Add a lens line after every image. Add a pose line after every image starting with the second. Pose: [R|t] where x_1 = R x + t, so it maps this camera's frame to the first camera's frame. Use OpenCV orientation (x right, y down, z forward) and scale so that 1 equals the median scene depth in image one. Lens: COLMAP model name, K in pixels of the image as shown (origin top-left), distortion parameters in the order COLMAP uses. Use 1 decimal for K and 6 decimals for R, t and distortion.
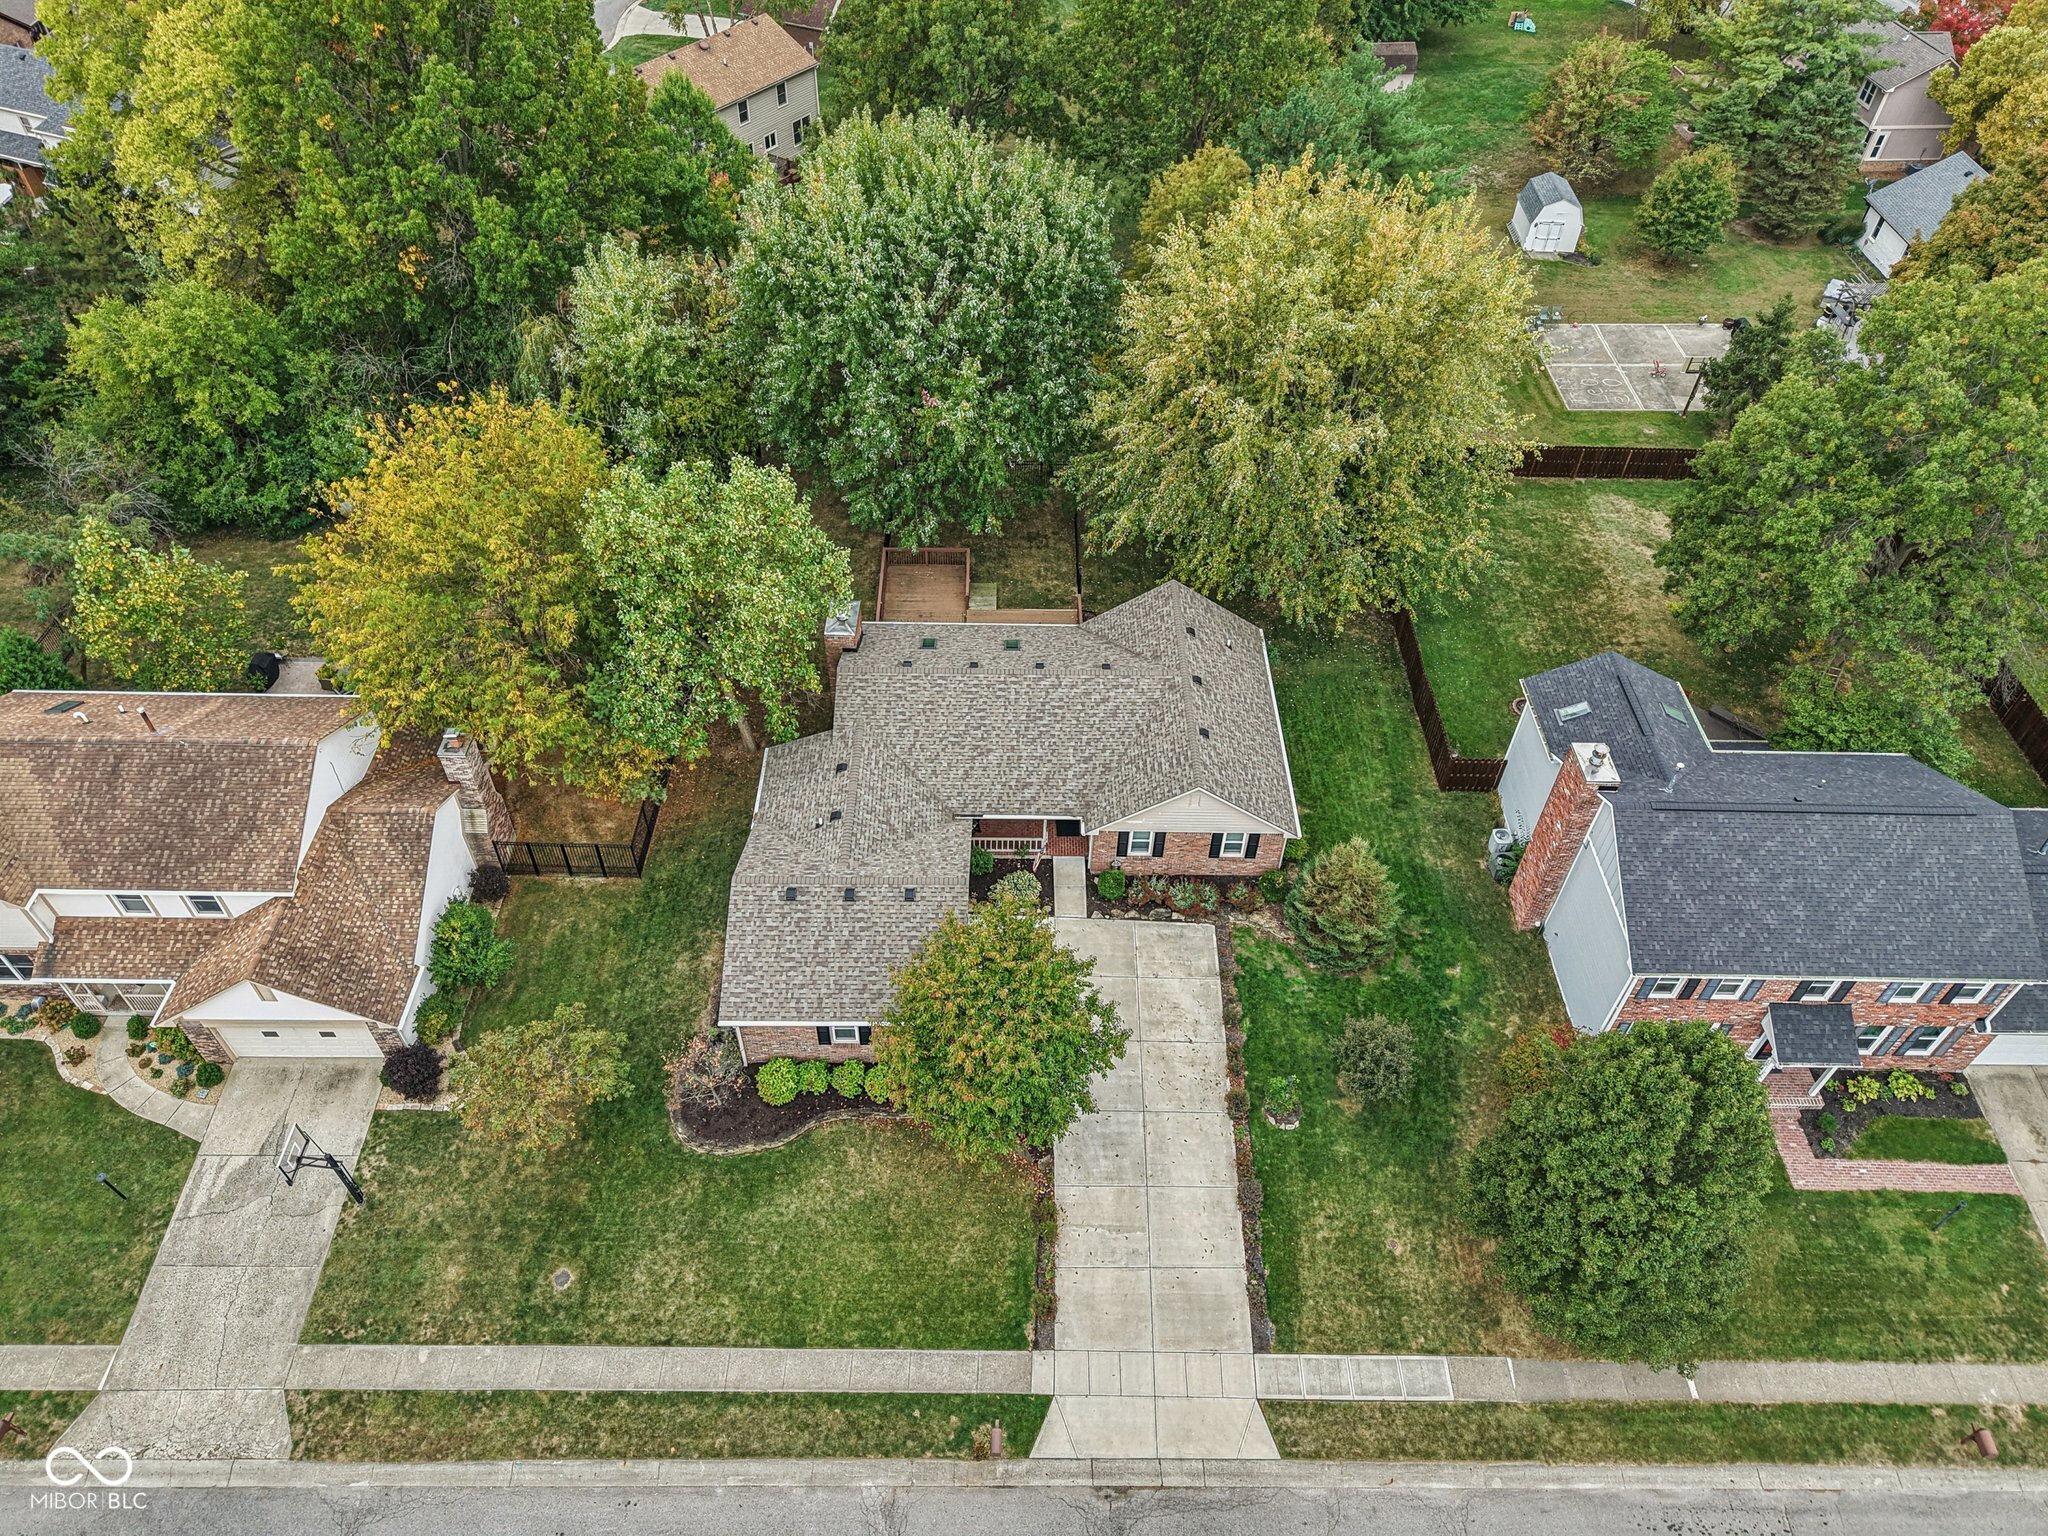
lens RADIAL K [[1358.8, 0, 1024.0], [0, 1358.8, 768.0], [0, 0, 1]] dist [0.019992, -0.014548]
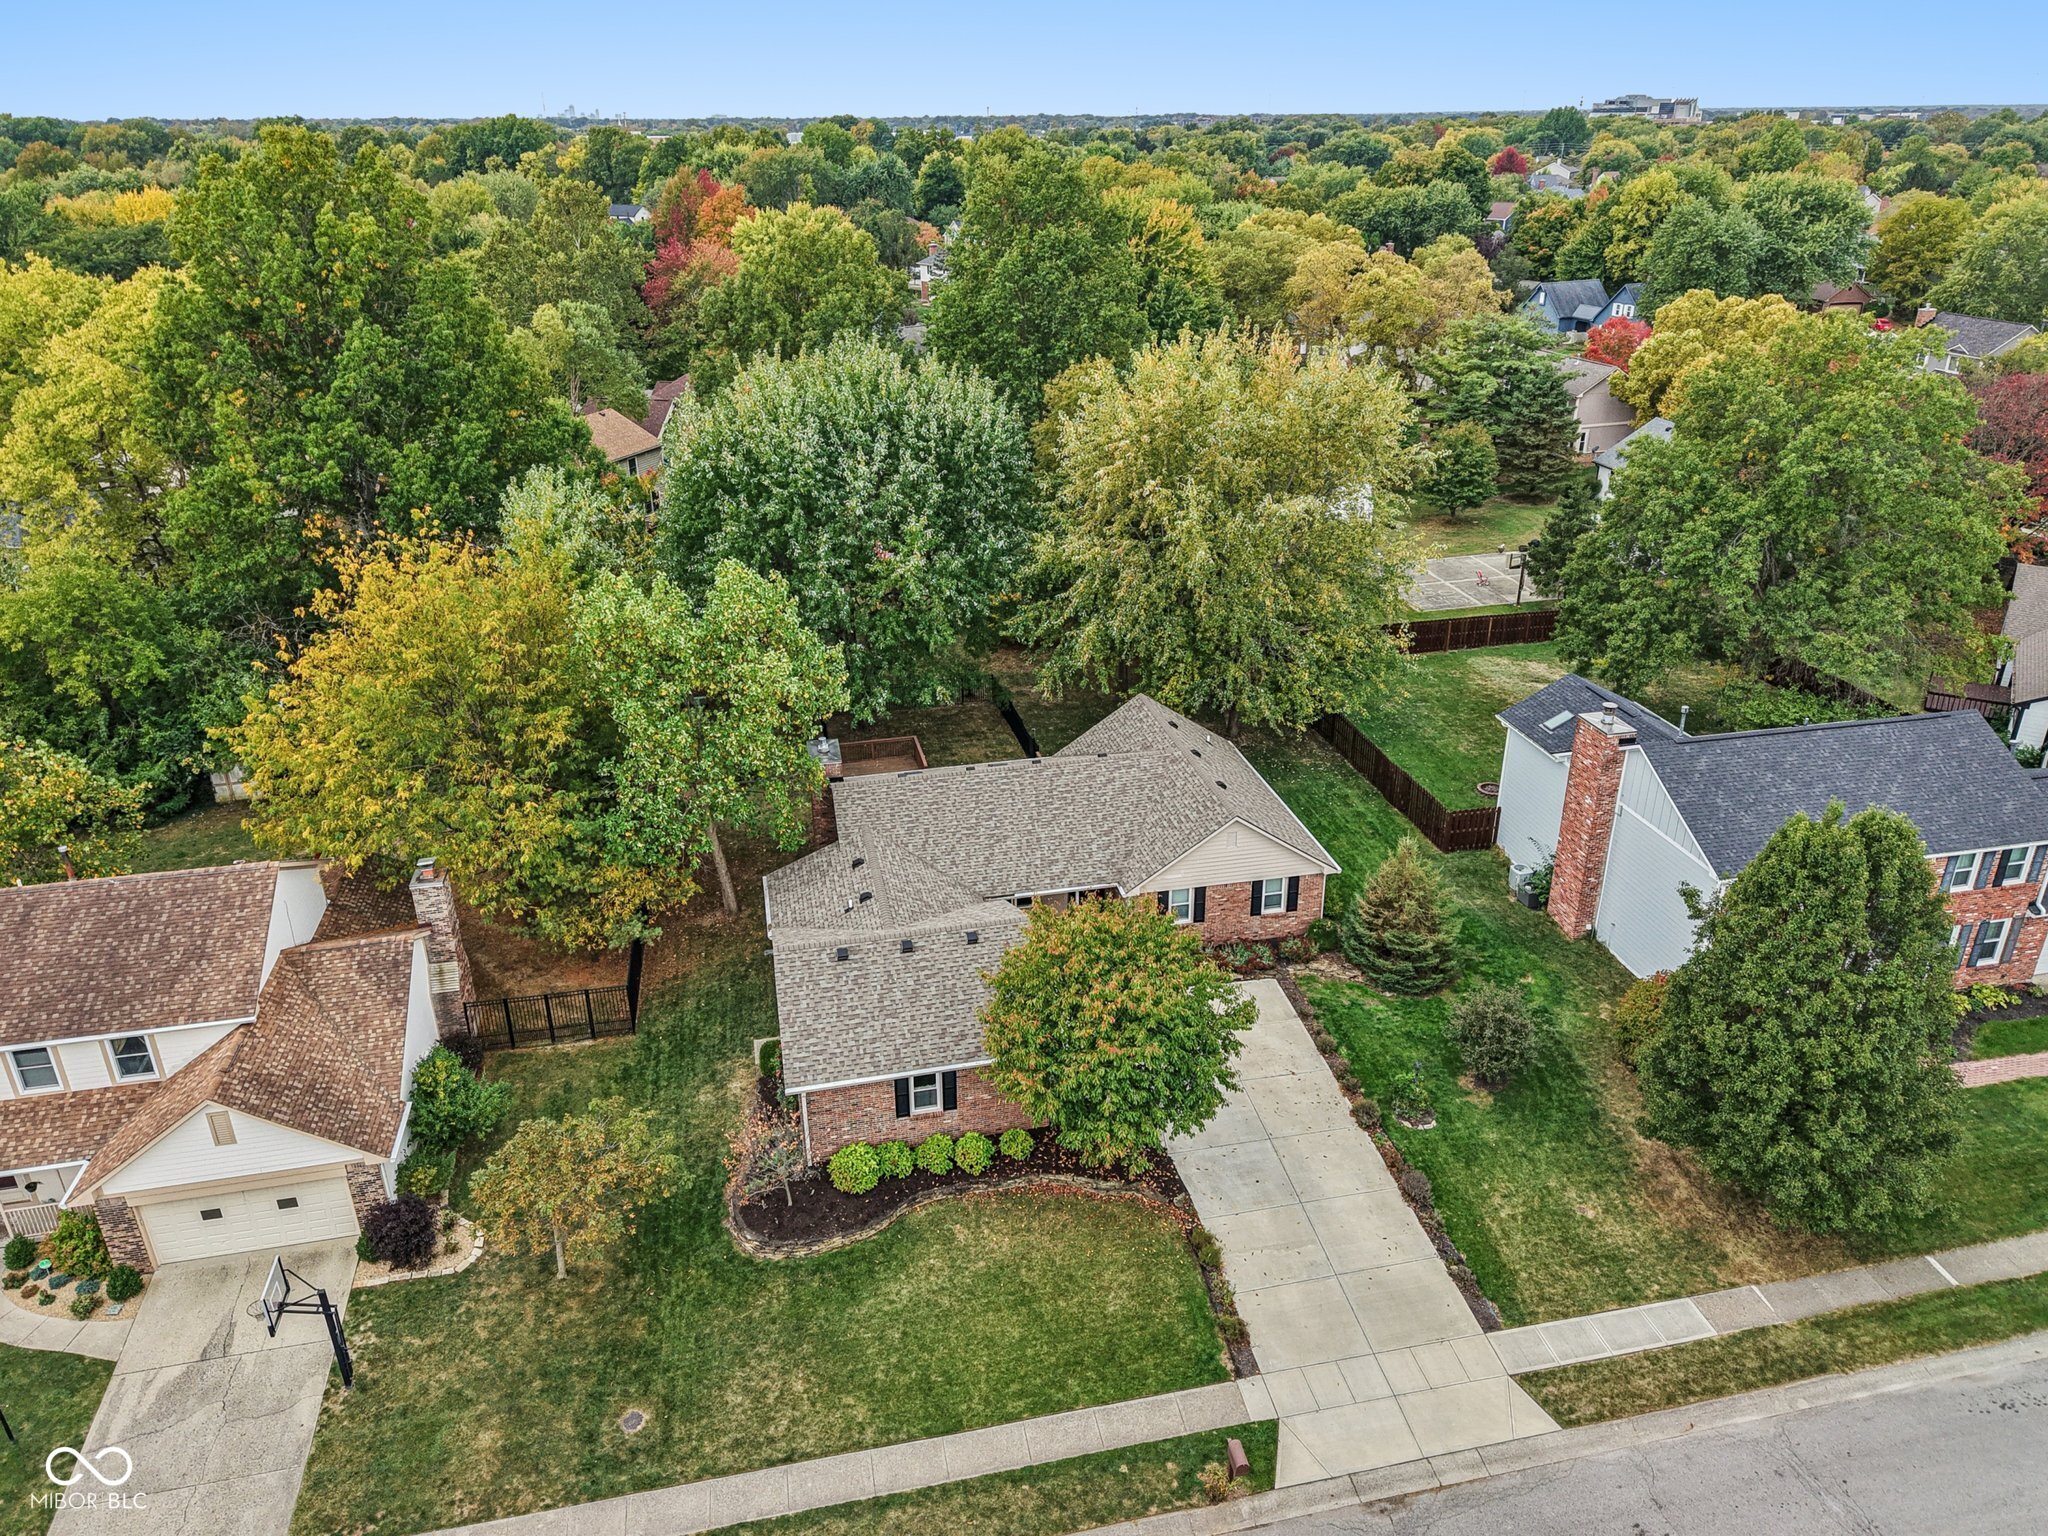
lens RADIAL K [[1404.1, 0, 1032.1], [0, 1404.1, 764.3], [0, 0, 1]] dist [0.032437, -0.031252]
pose [[0.977340, -0.115423, 0.177438, -0.206932], [0.172363, 0.920535, -0.350580, 0.337225], [-0.122873, 0.373220, 0.919570, 0.086091]]
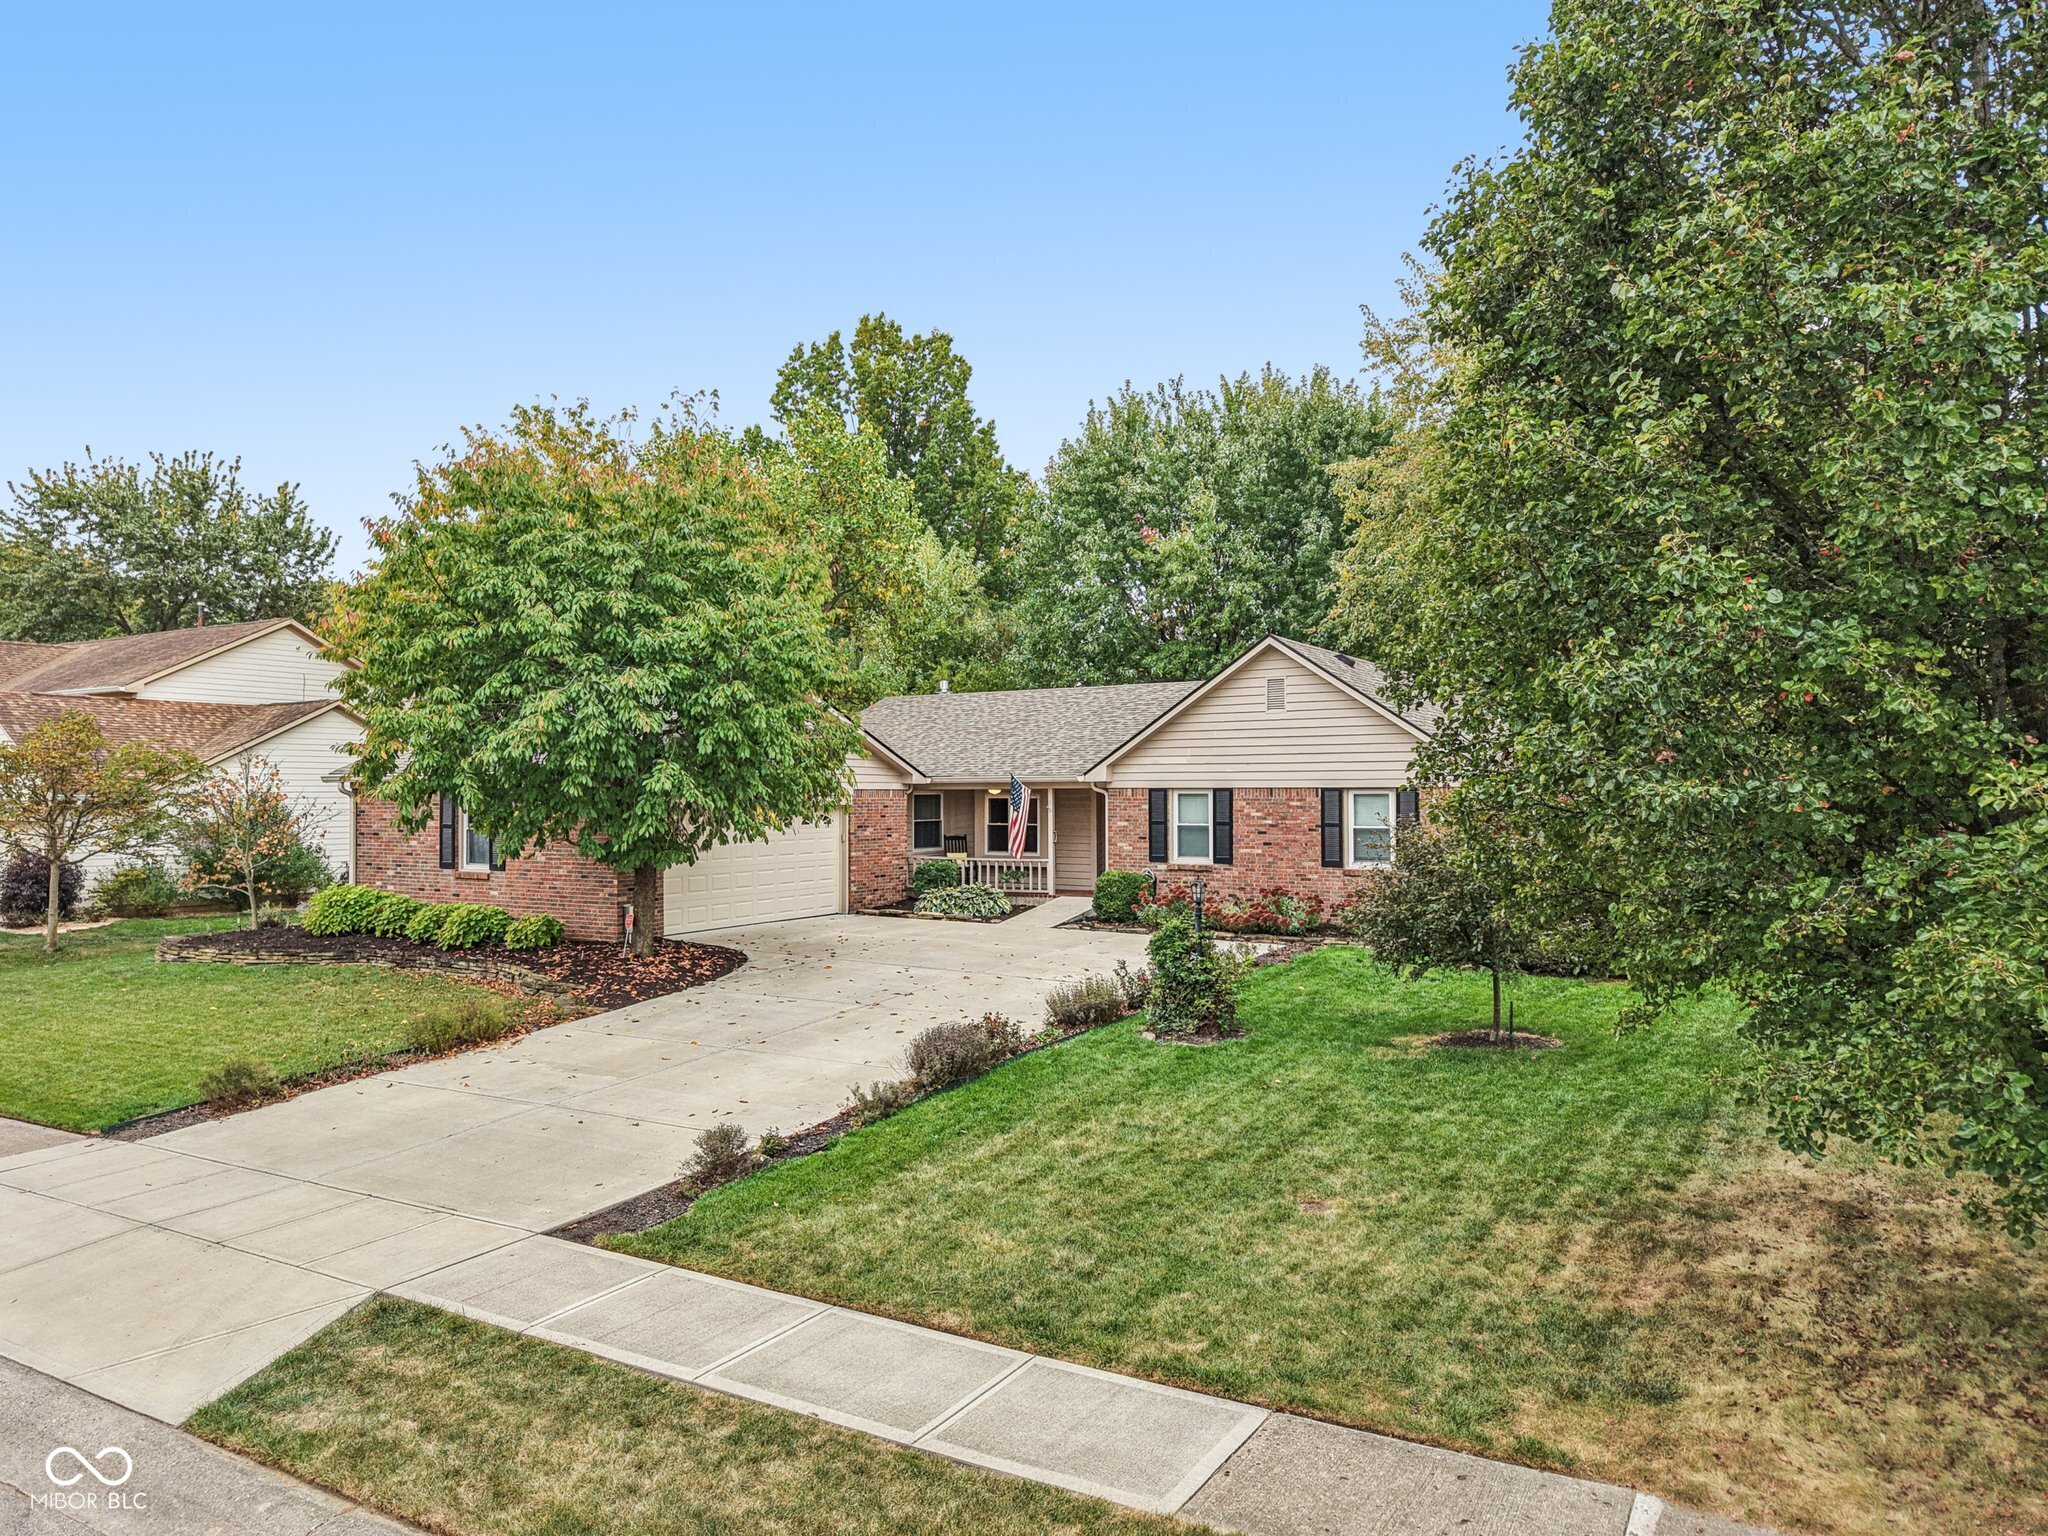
lens RADIAL K [[1367.2, 0, 1024.6], [0, 1367.2, 755.5], [0, 0, 1]] dist [0.030041, -0.028746]
pose [[0.857725, -0.041375, -0.512441, 0.351402], [-0.354830, 0.673643, -0.648306, 0.466700], [0.372026, 0.737898, 0.563120, 0.767645]]
